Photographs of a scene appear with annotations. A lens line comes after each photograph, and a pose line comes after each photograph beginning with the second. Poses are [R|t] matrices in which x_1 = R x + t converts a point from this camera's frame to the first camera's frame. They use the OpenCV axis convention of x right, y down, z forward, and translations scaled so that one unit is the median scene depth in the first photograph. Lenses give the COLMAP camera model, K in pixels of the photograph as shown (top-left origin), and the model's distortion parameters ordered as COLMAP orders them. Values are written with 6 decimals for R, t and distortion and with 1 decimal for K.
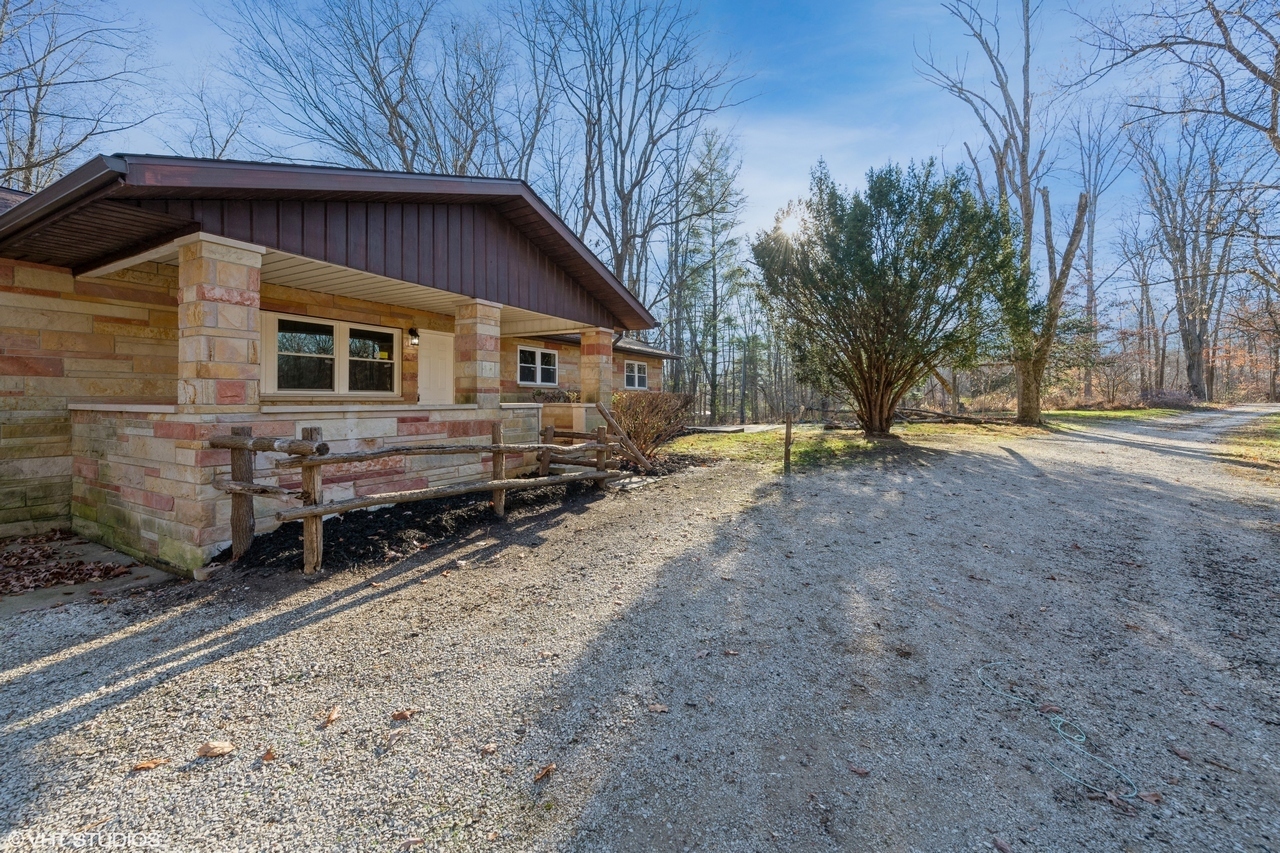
lens RADIAL K [[509.8, 0, 634.5], [0, 509.8, 429.5], [0, 0, 1]] dist [0.011691, -0.003840]
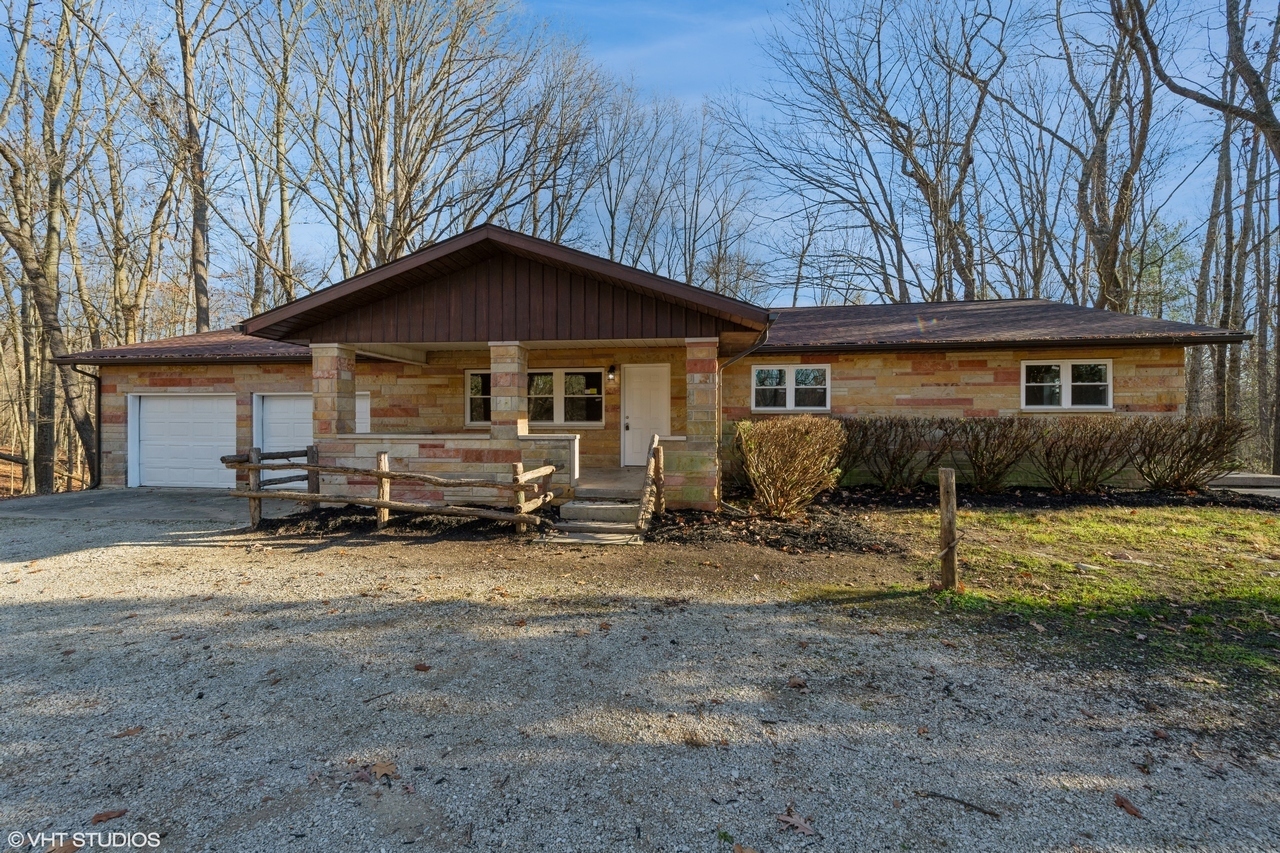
lens RADIAL K [[509.8, 0, 634.5], [0, 509.8, 429.5], [0, 0, 1]] dist [0.011691, -0.003840]
pose [[0.340802, 0.013020, -0.940045, 0.651364], [-0.055800, 0.998421, -0.006402, -0.054959], [0.938478, 0.054637, 0.340991, 0.695541]]
